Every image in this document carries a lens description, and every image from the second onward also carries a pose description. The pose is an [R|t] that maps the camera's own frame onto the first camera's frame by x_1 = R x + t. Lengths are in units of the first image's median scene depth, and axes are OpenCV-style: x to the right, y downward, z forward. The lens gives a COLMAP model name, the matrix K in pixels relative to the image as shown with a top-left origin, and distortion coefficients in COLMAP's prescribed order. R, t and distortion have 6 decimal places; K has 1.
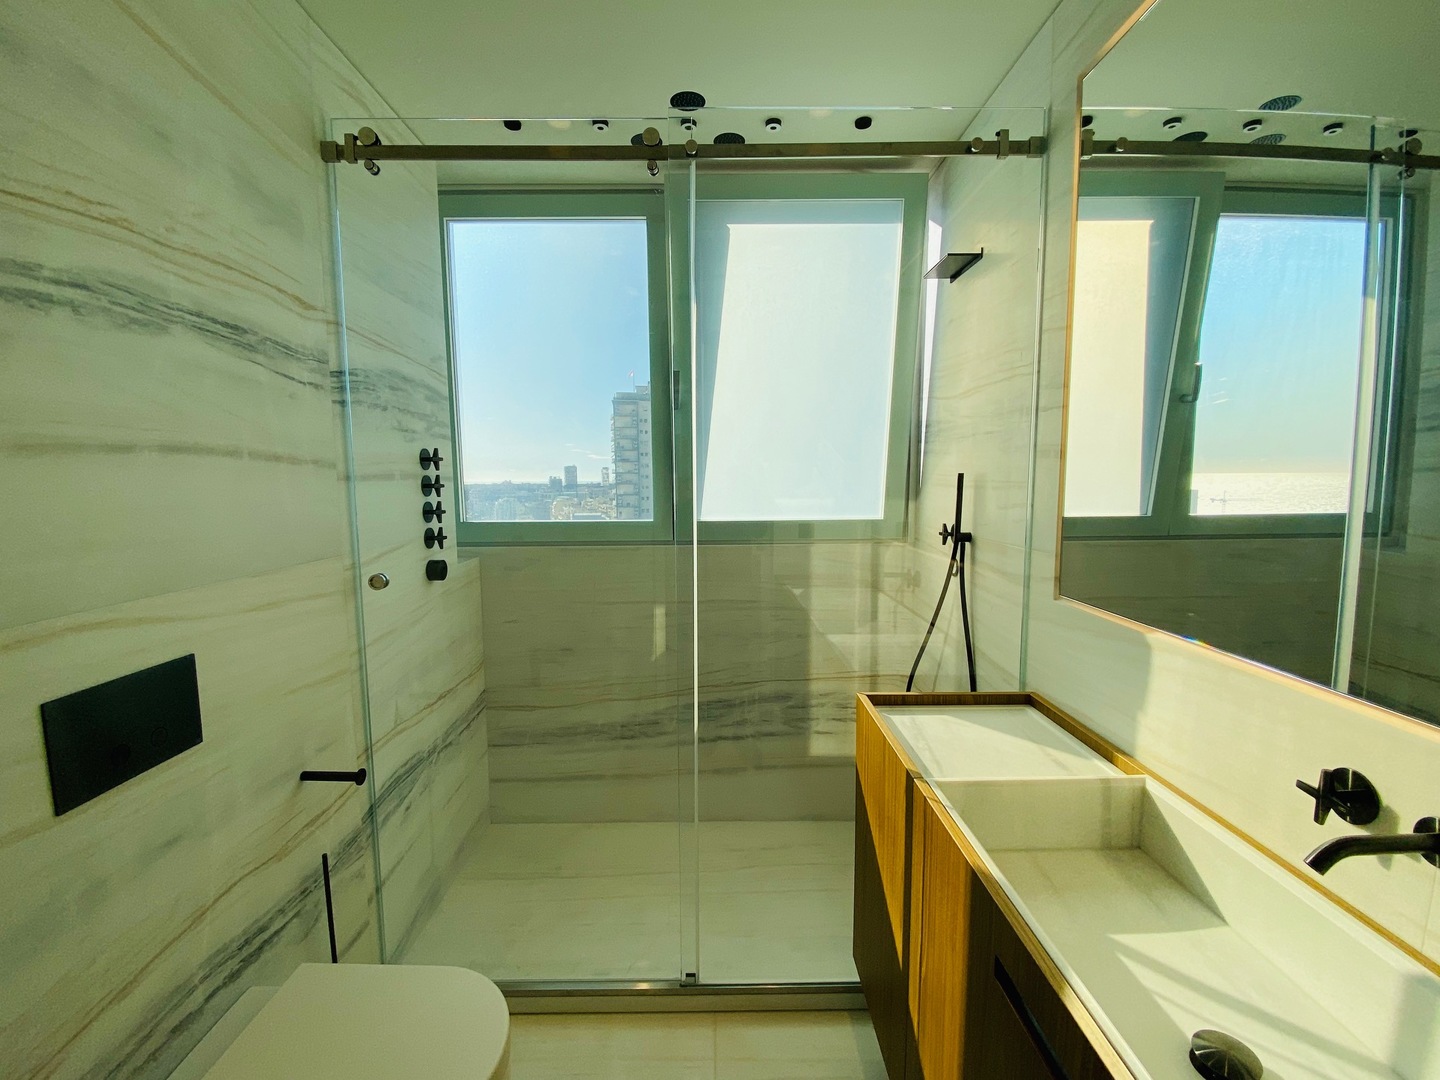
lens RADIAL K [[605.7, 0, 720.0], [0, 605.7, 540.0], [0, 0, 1]] dist [0.003252, -0.000344]
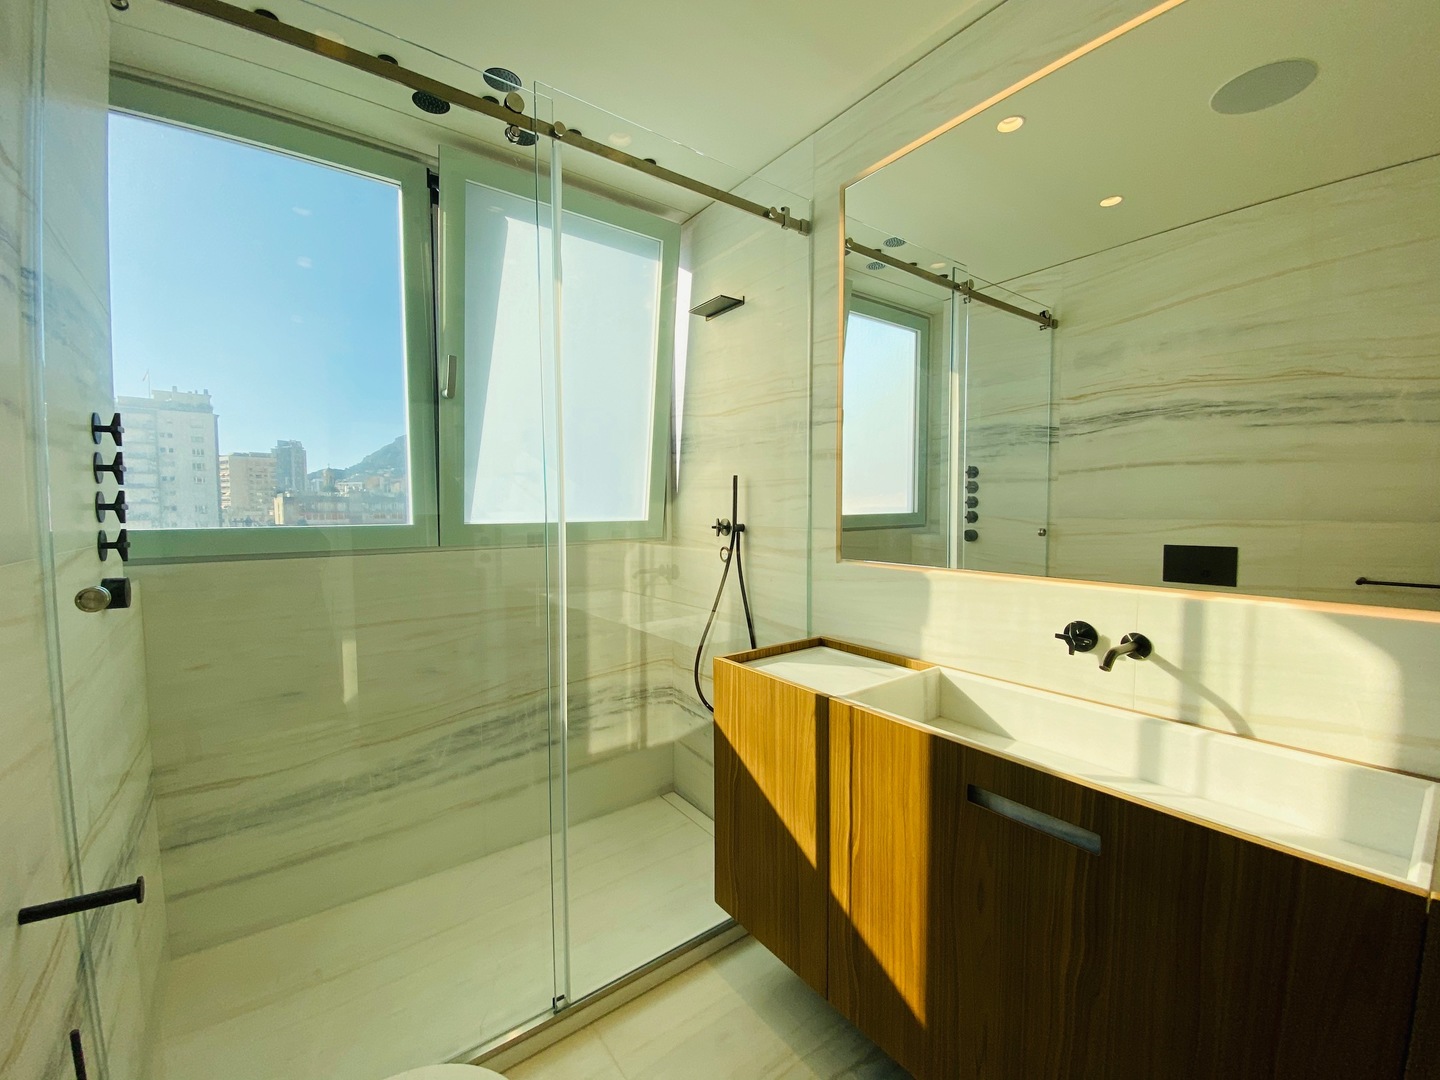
lens RADIAL K [[579.9, 0, 720.0], [0, 579.9, 540.0], [0, 0, 1]] dist [0.029286, -0.027300]
pose [[0.807481, -0.030142, 0.589123, -0.278645], [0.059857, 0.997726, -0.030995, 0.046887], [-0.586849, 0.060291, 0.807448, 0.073124]]
